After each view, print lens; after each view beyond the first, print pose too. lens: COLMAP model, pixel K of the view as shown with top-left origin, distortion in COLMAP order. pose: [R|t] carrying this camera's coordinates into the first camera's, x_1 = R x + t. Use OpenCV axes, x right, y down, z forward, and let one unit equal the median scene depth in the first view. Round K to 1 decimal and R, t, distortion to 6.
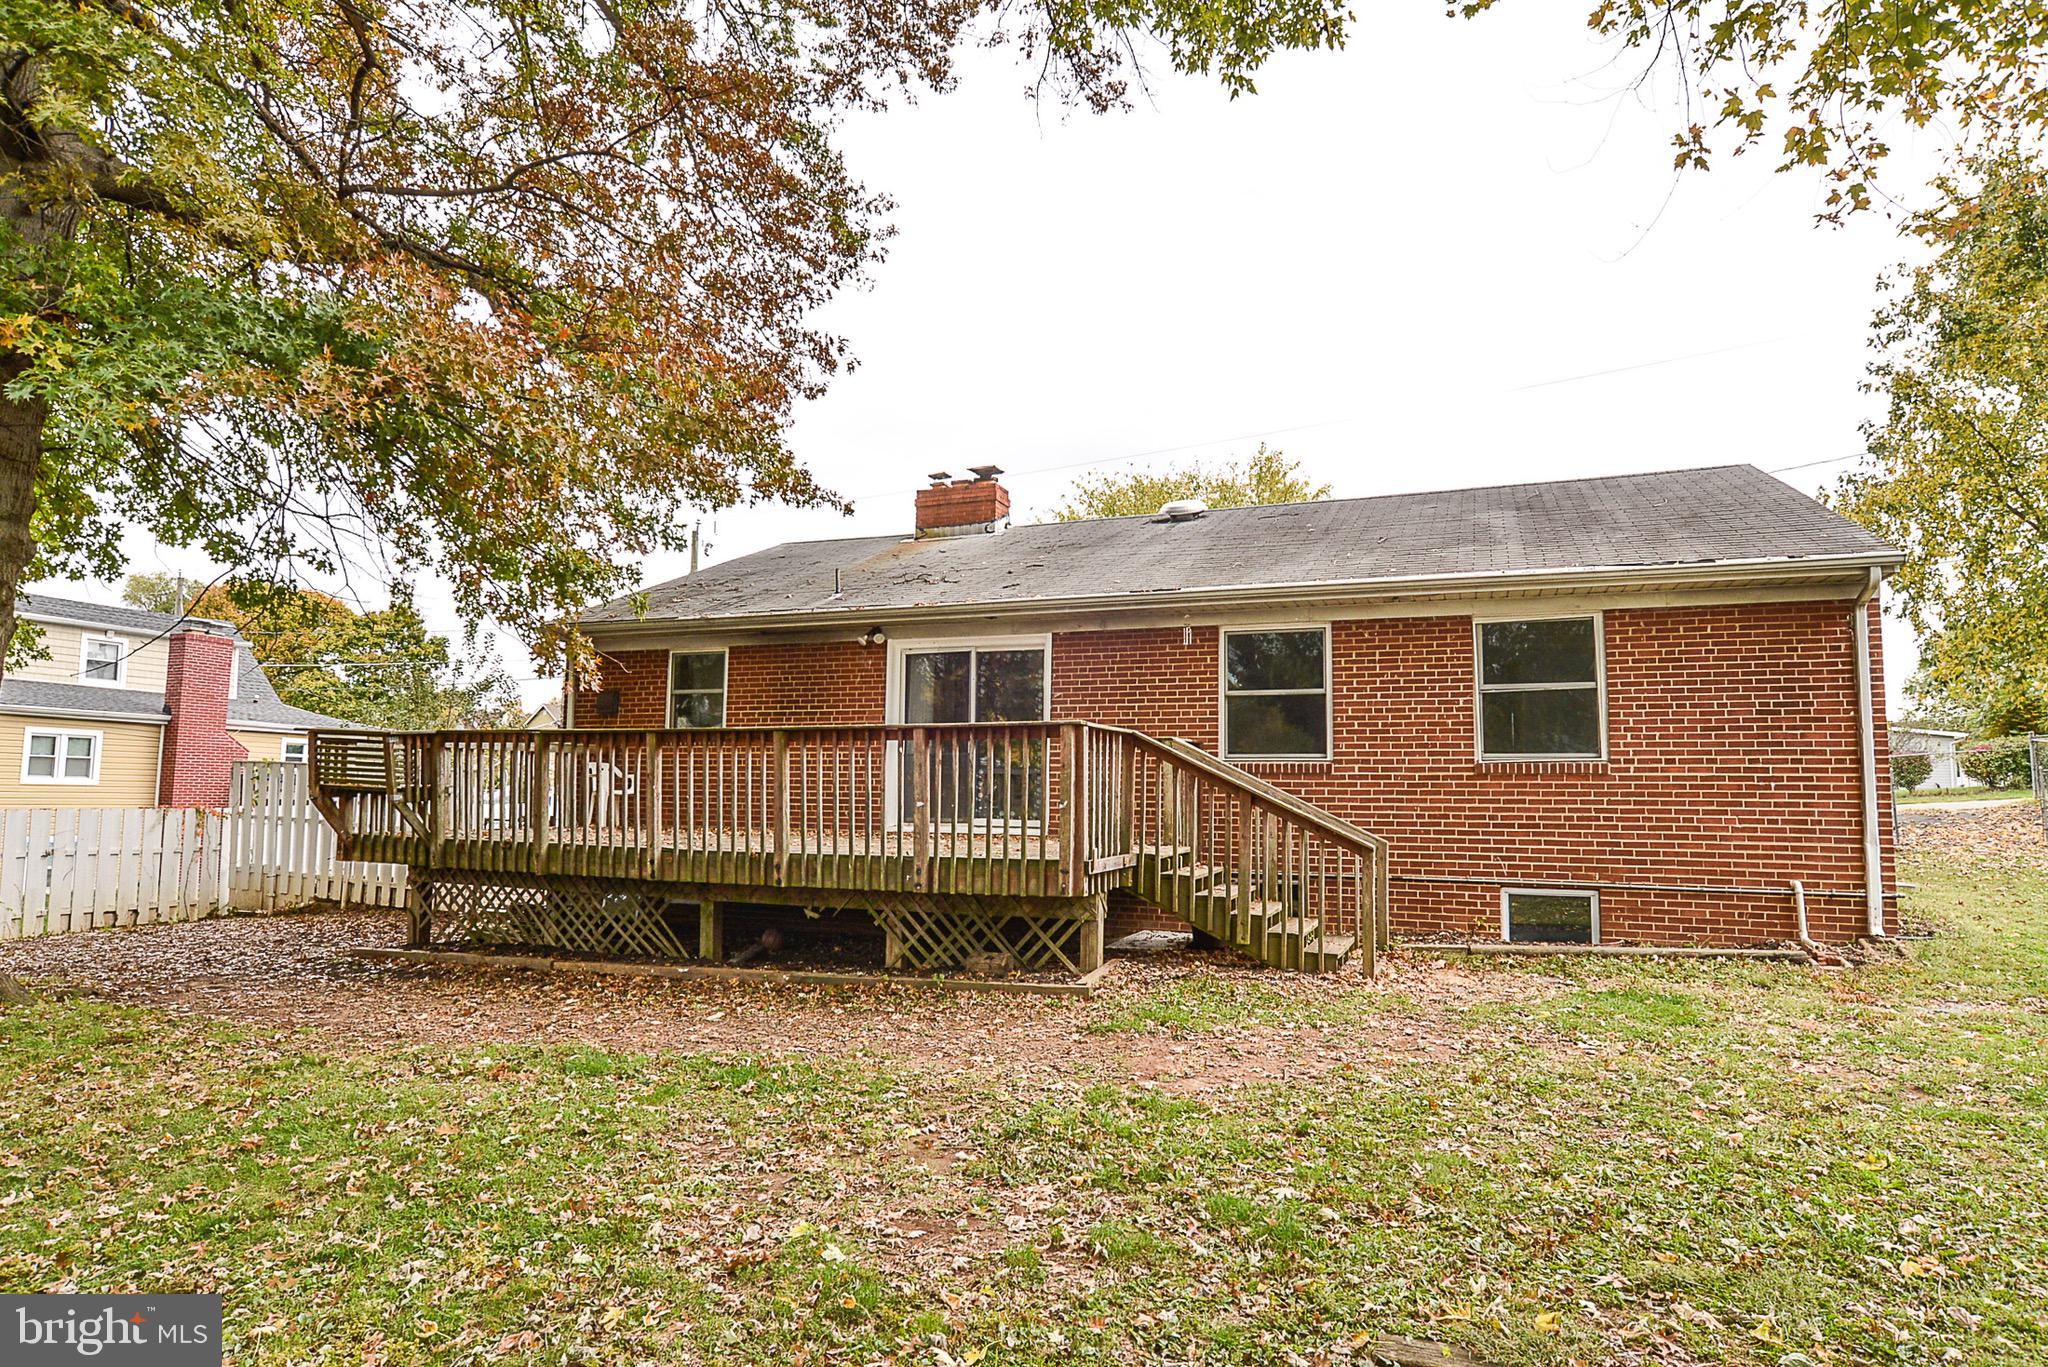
lens RADIAL K [[1265.7, 0, 1021.3], [0, 1265.7, 717.8], [0, 0, 1]] dist [-0.057394, -0.000448]
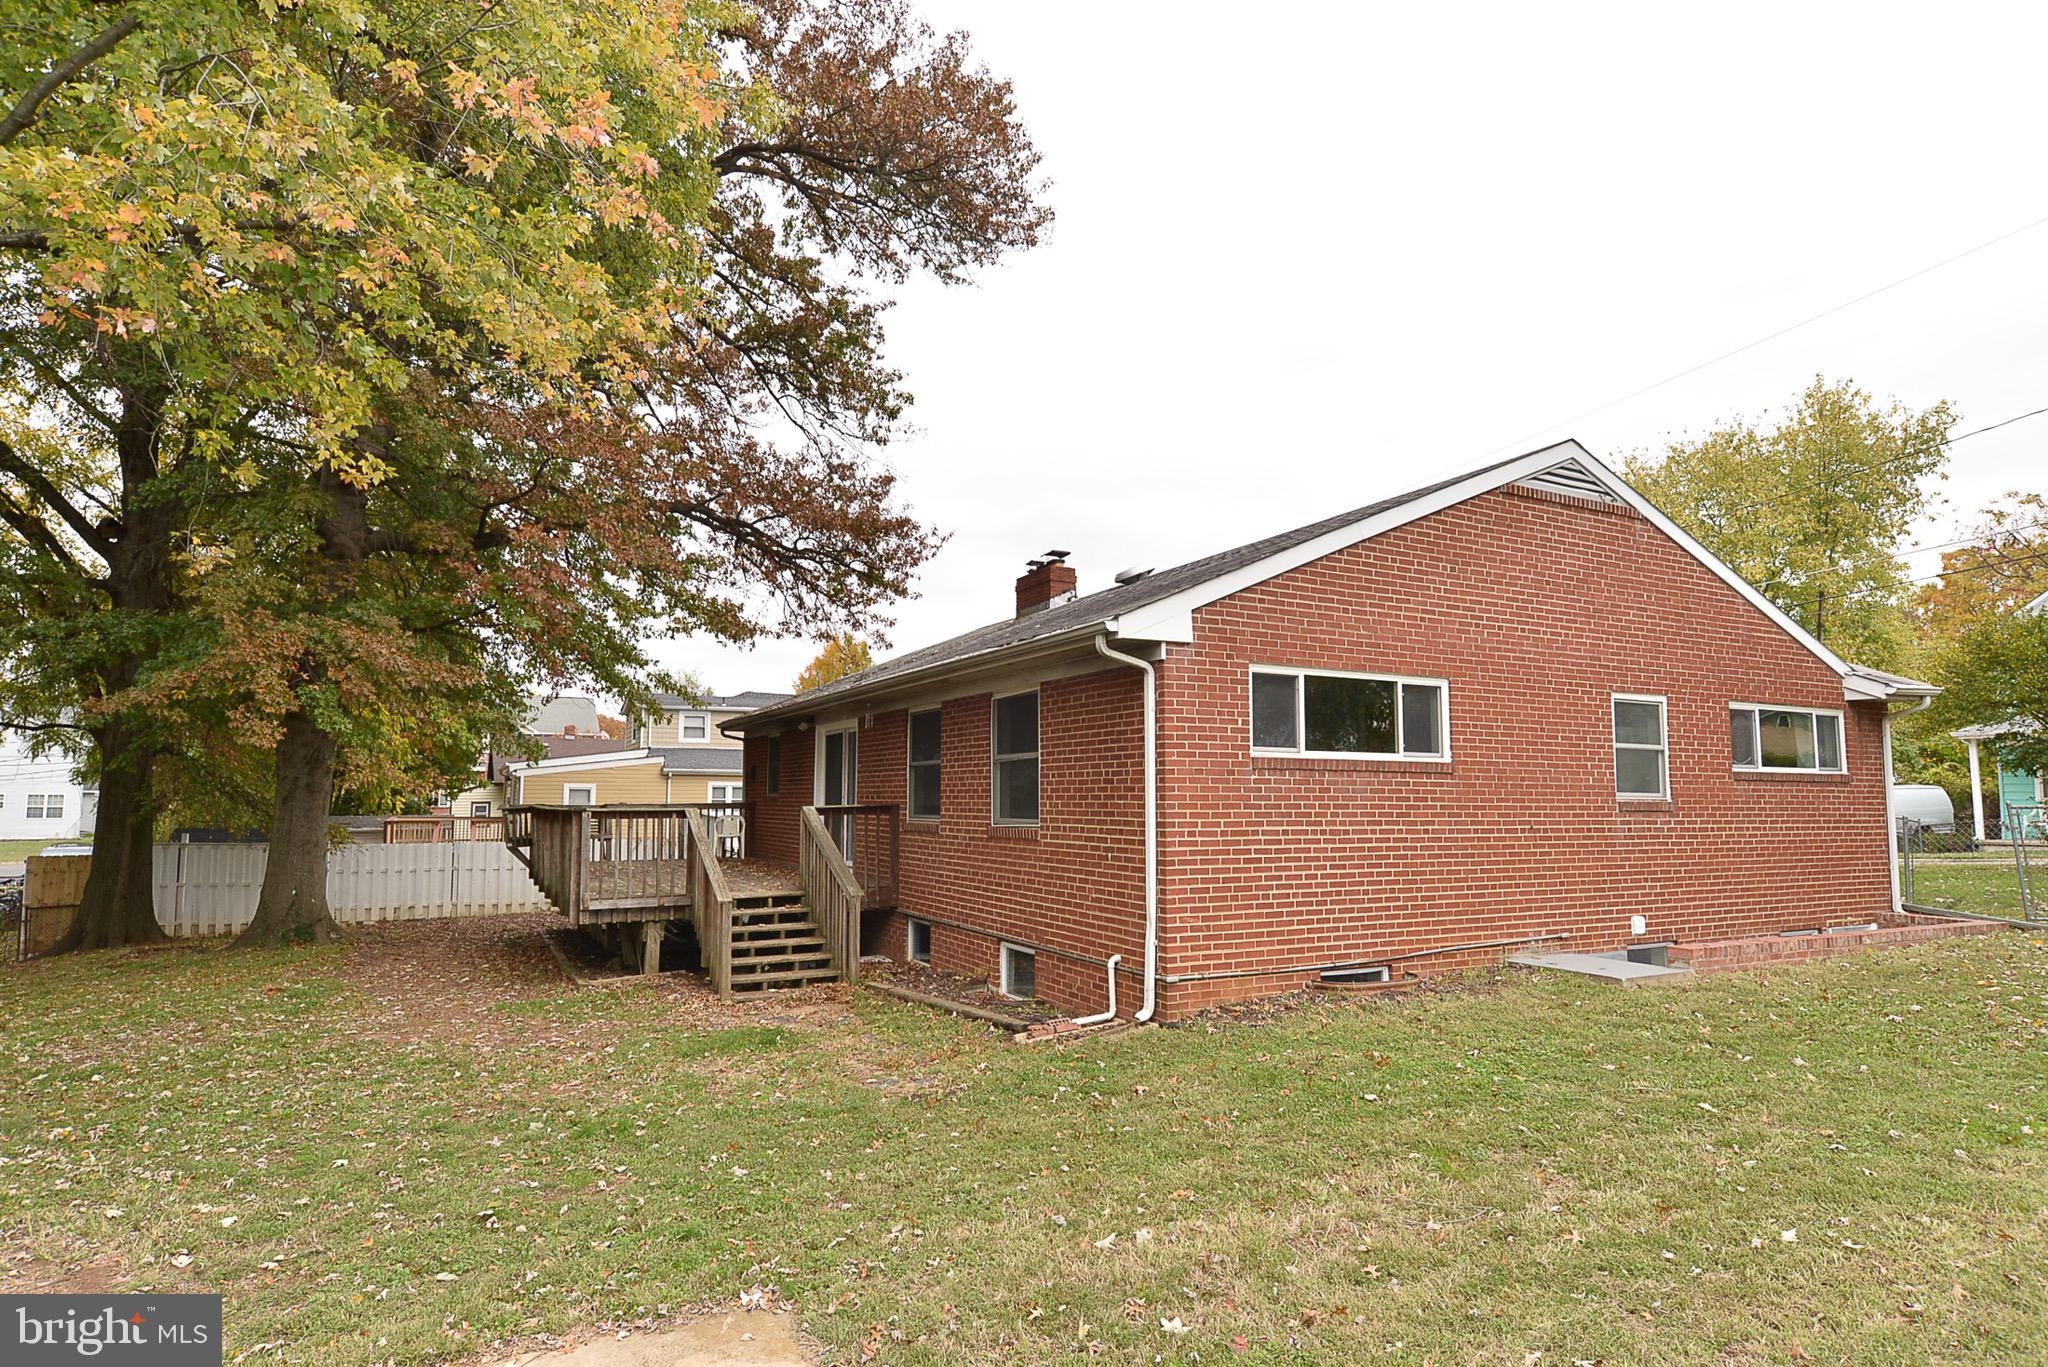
lens RADIAL K [[1265.7, 0, 1021.3], [0, 1265.7, 717.8], [0, 0, 1]] dist [-0.057394, -0.000448]
pose [[0.729288, -0.053777, -0.682090, 0.892644], [0.050282, 0.998423, -0.024956, -0.023941], [0.682357, -0.016097, 0.730842, 0.158738]]
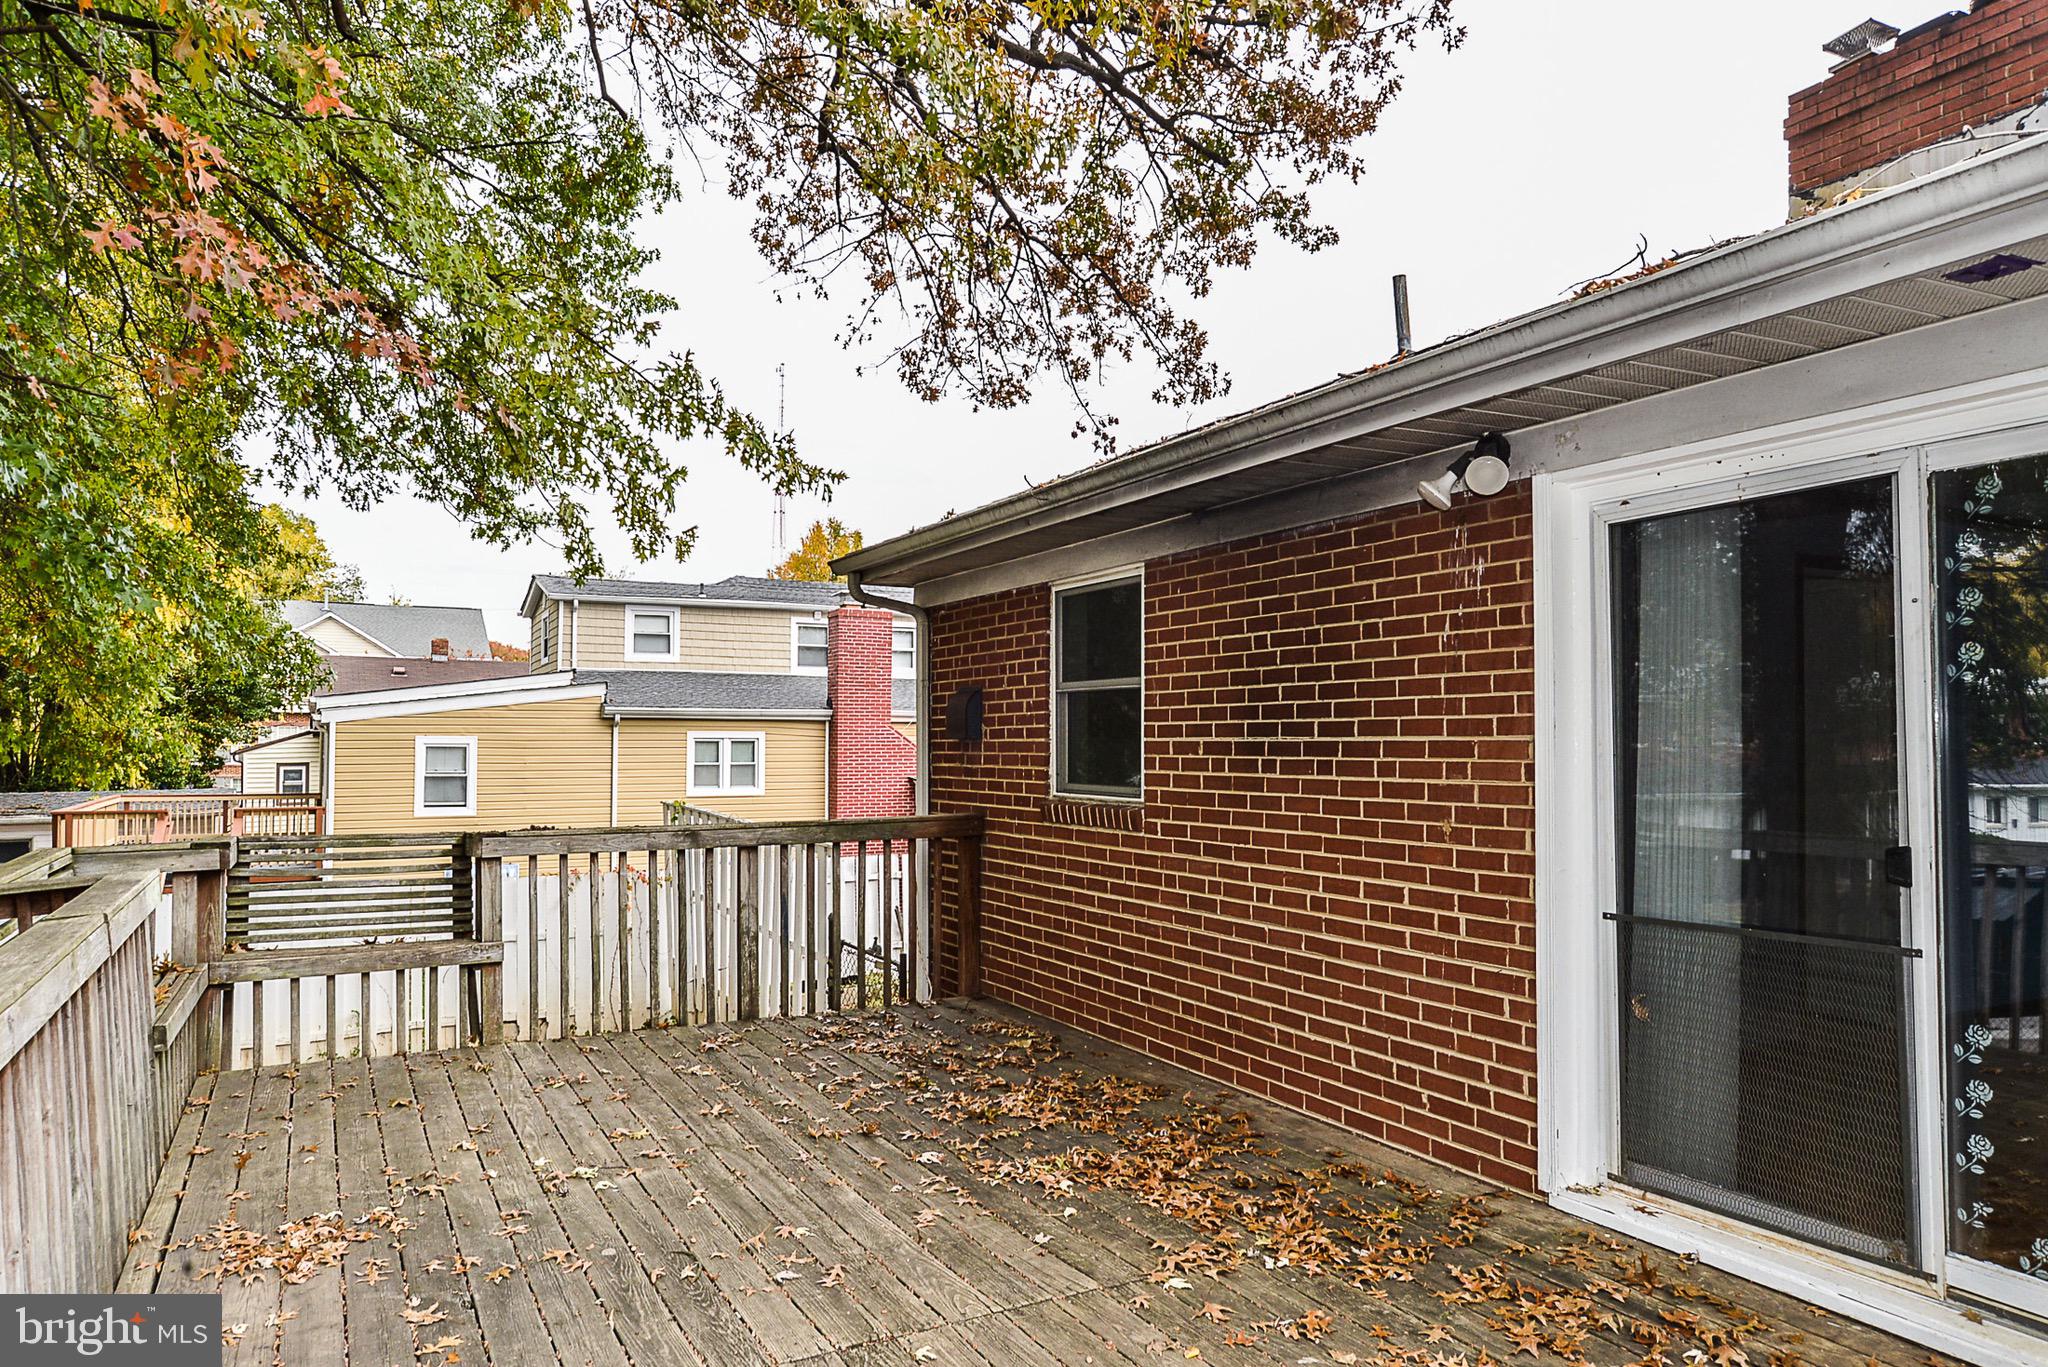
lens RADIAL K [[1335.6, 0, 1035.4], [0, 1335.6, 747.2], [0, 0, 1]] dist [-0.025438, 0.002019]
pose [[0.768997, -0.010996, -0.639158, -0.008910], [0.055165, 0.997264, 0.049216, -0.023042], [0.636868, -0.073106, 0.767499, 0.662906]]
